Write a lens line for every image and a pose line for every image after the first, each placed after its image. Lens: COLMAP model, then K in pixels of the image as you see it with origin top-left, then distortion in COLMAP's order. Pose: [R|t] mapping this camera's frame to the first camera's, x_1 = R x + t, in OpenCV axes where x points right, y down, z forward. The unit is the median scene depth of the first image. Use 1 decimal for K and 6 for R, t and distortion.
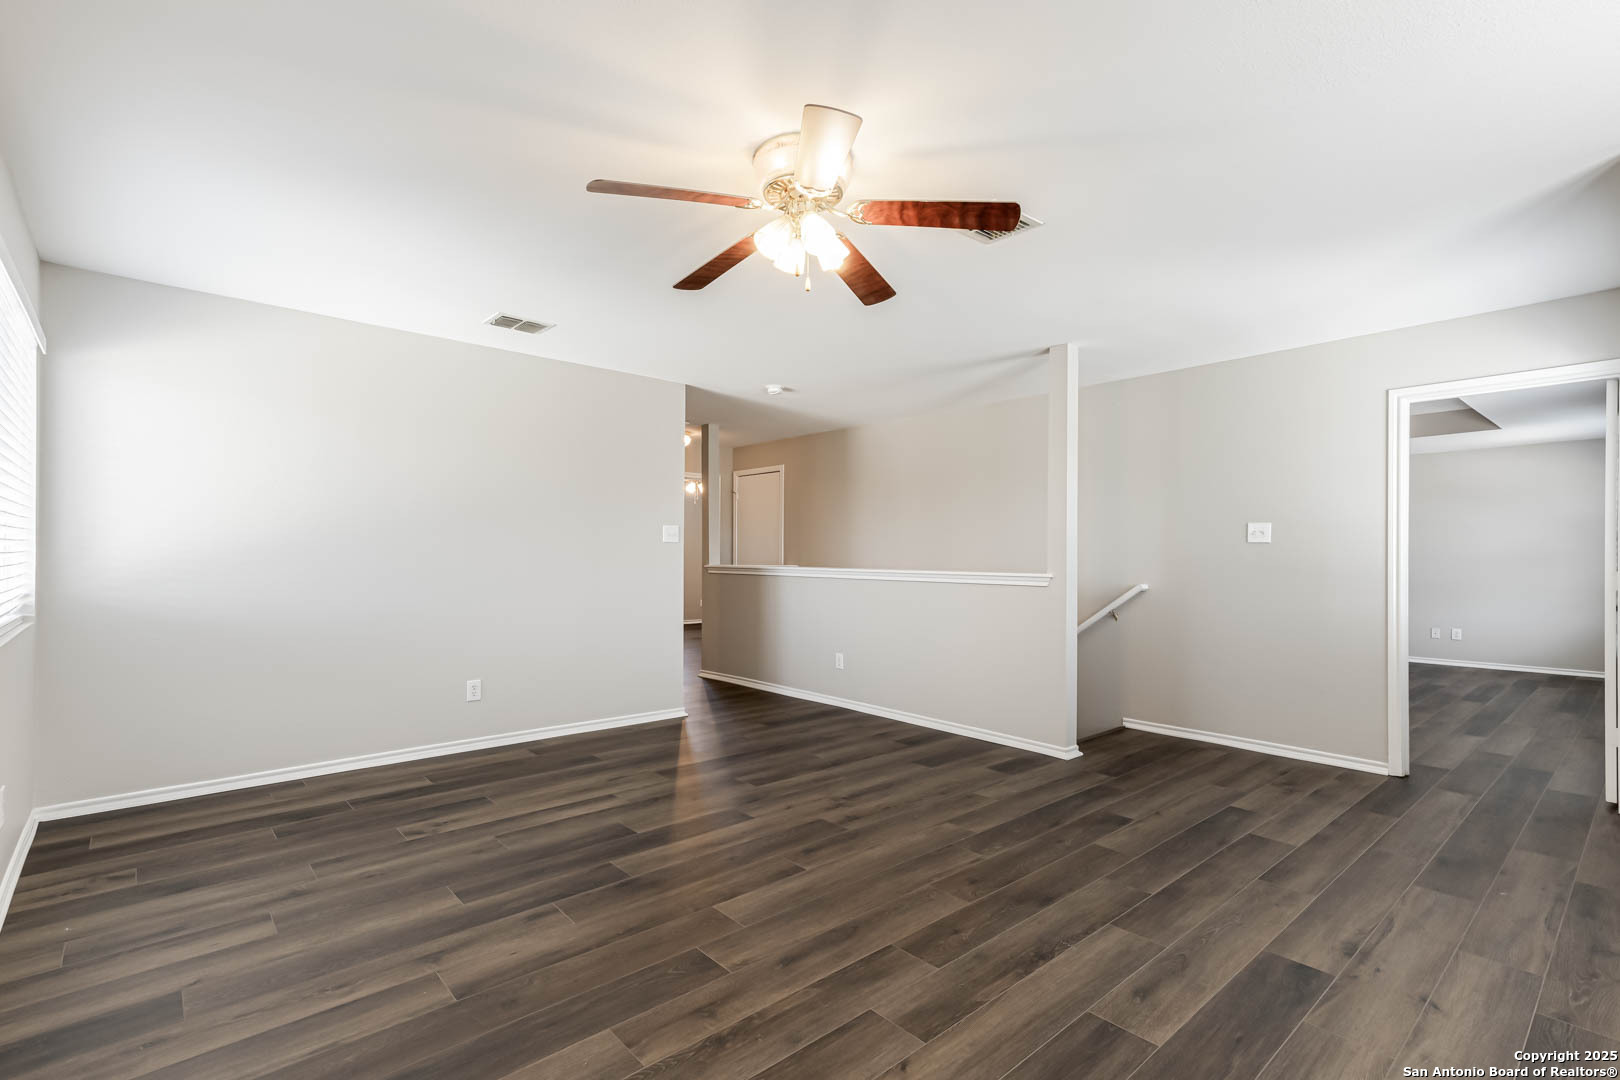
lens RADIAL K [[729.2, 0, 805.0], [0, 729.2, 550.8], [0, 0, 1]] dist [0.025641, 0.000235]
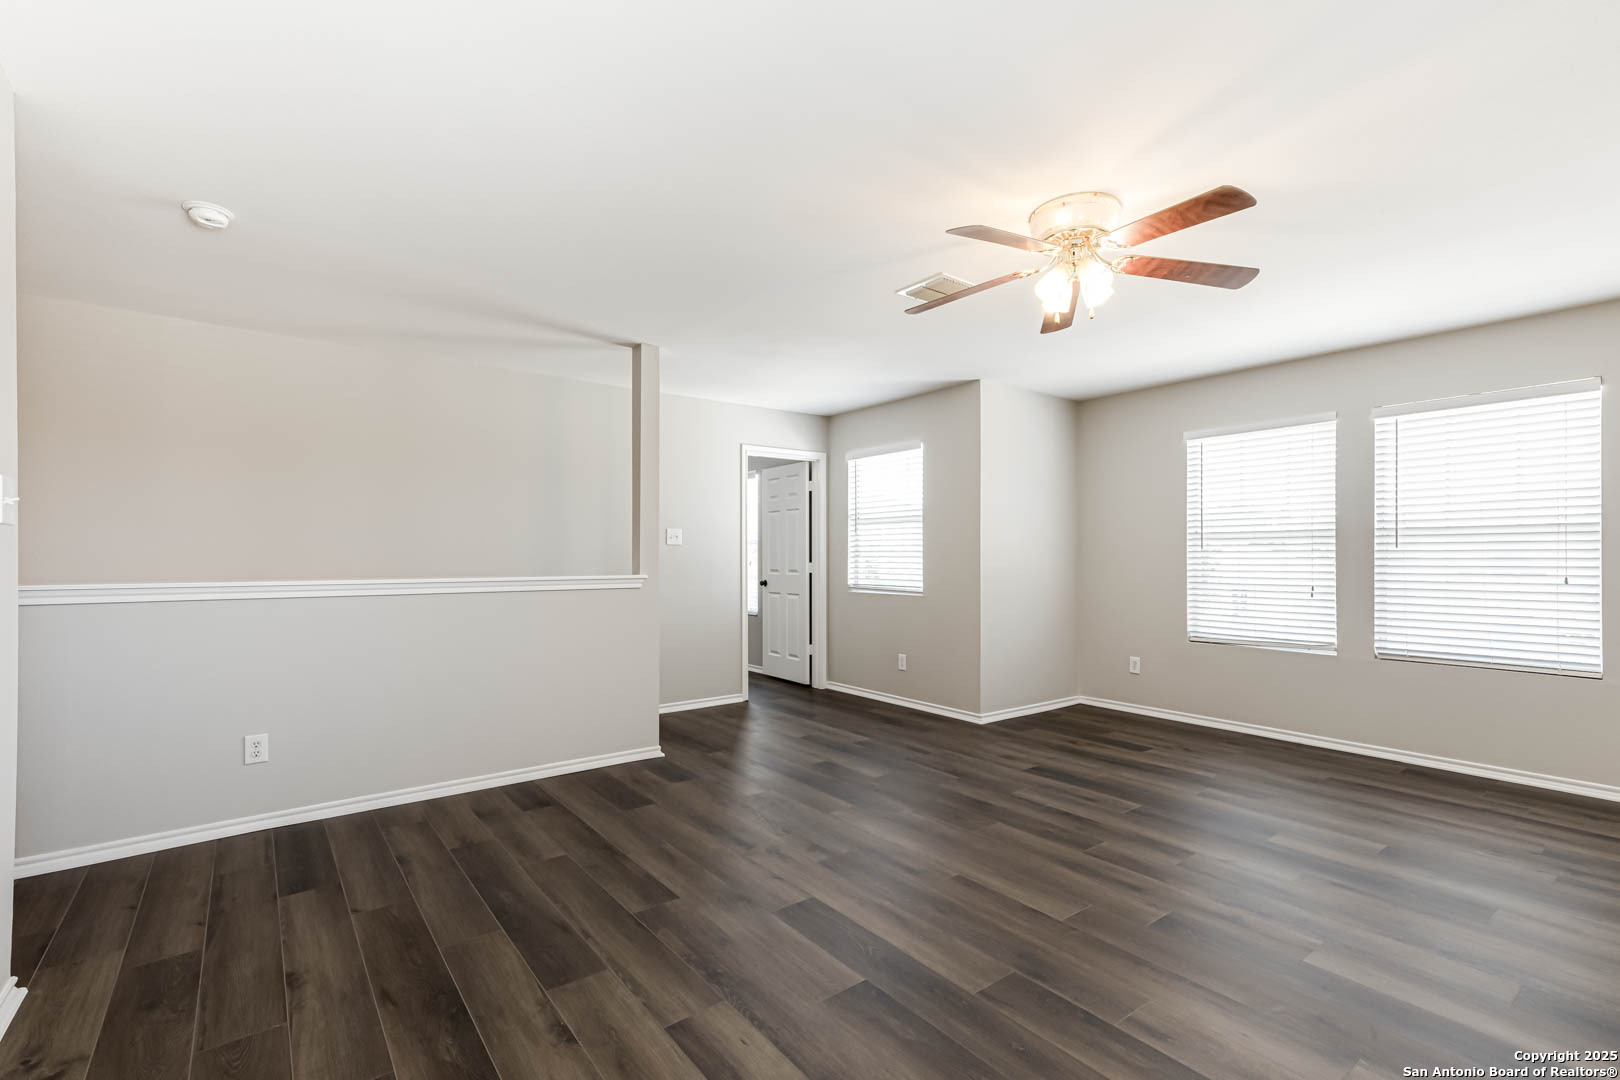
lens RADIAL K [[729.2, 0, 805.0], [0, 729.2, 550.8], [0, 0, 1]] dist [0.025641, 0.000235]
pose [[0.088535, -0.000884, 0.996073, -0.835885], [-0.004026, 0.999991, 0.001246, -0.004505], [-0.996065, -0.004120, 0.088530, 0.928453]]
